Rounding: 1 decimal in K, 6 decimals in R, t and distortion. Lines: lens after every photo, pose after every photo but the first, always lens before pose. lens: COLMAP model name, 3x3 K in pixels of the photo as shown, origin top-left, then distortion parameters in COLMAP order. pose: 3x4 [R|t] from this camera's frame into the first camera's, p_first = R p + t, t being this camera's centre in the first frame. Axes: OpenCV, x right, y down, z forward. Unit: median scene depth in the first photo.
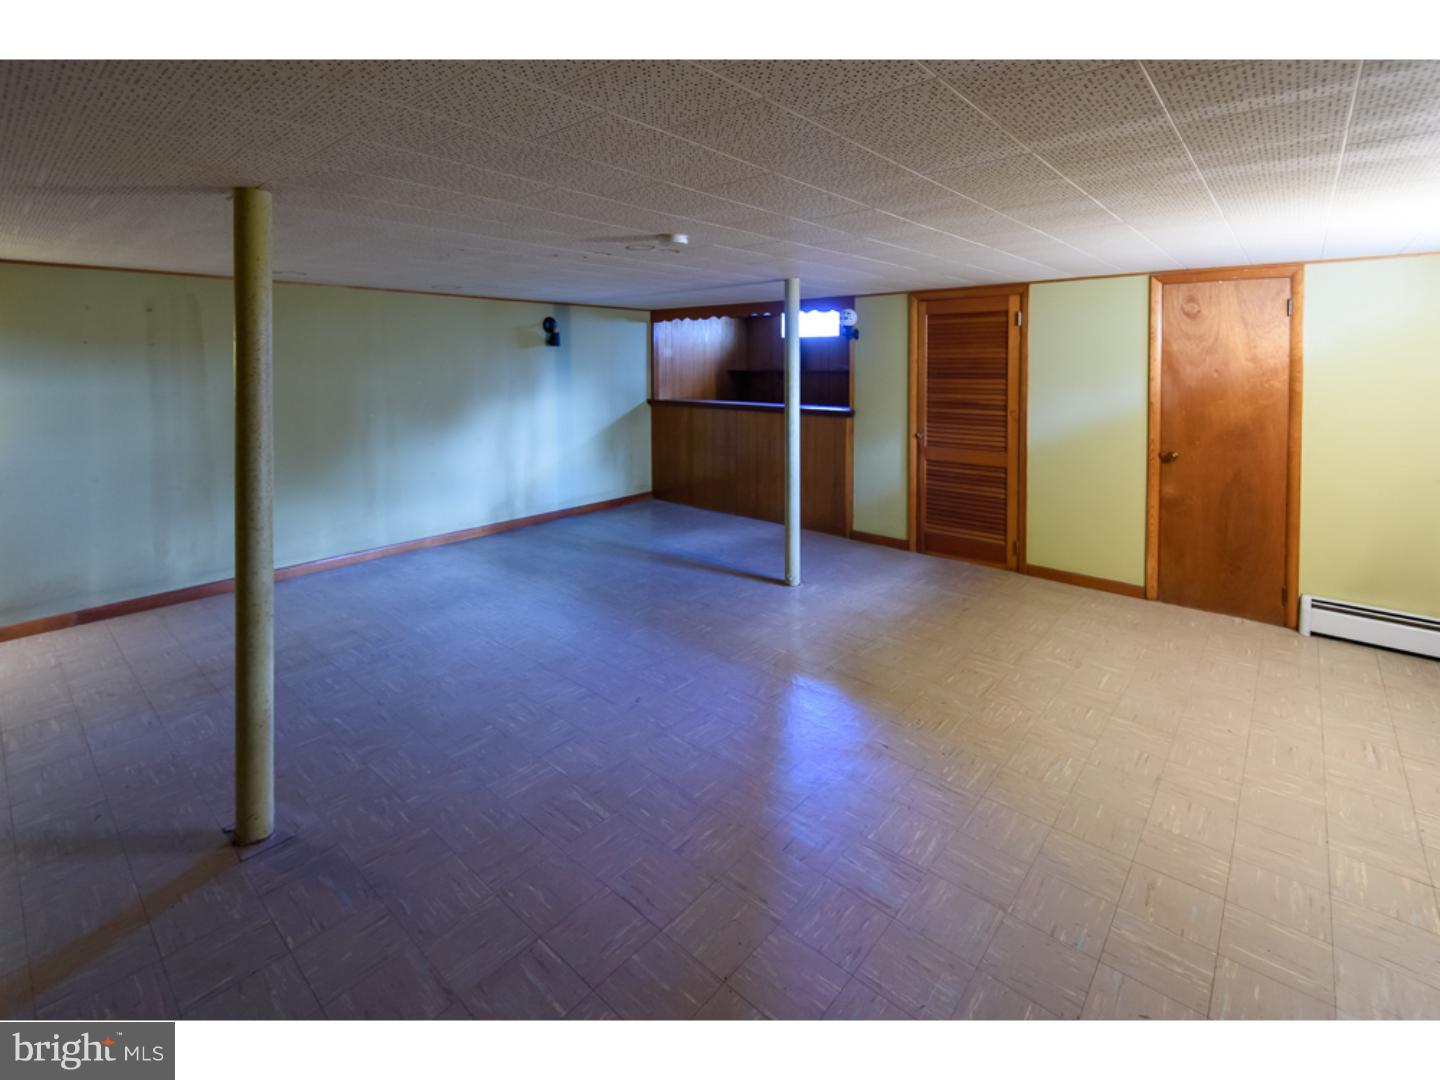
lens RADIAL K [[639.8, 0, 713.1], [0, 639.8, 534.5], [0, 0, 1]] dist [0.000109, -0.007069]
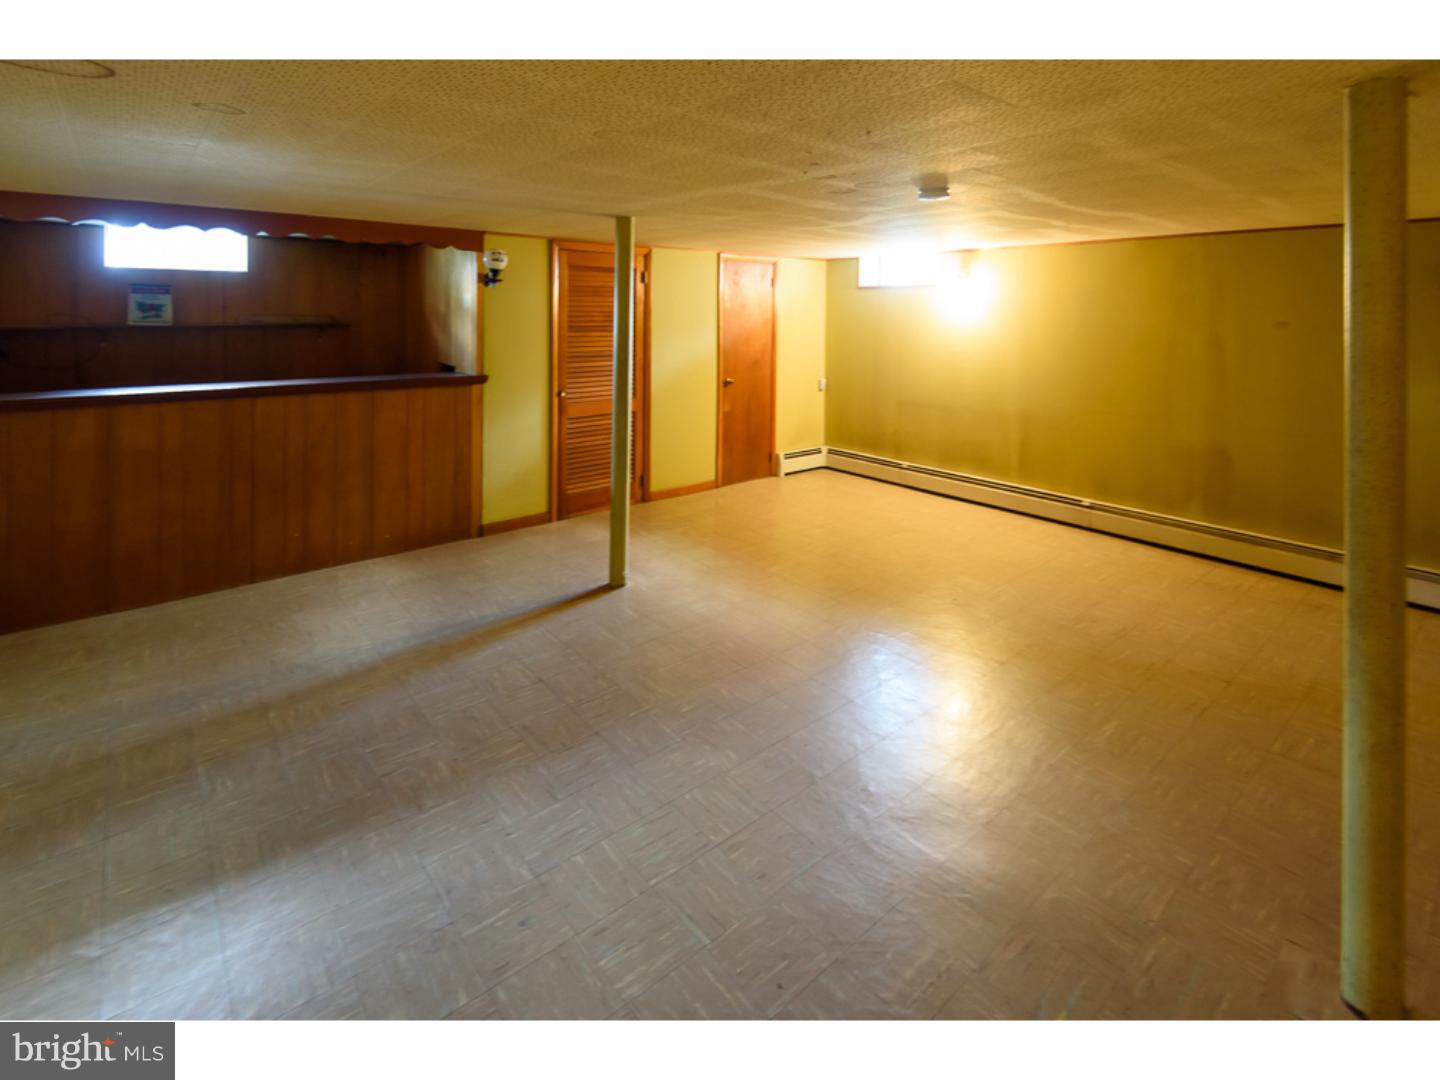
lens RADIAL K [[707.6, 0, 786.9], [0, 707.6, 492.3], [0, 0, 1]] dist [-0.000442, -0.000887]
pose [[0.056663, -0.241692, 0.968697, -0.809924], [0.251279, 0.942476, 0.220451, -0.192846], [-0.966255, 0.230922, 0.114136, 0.704675]]
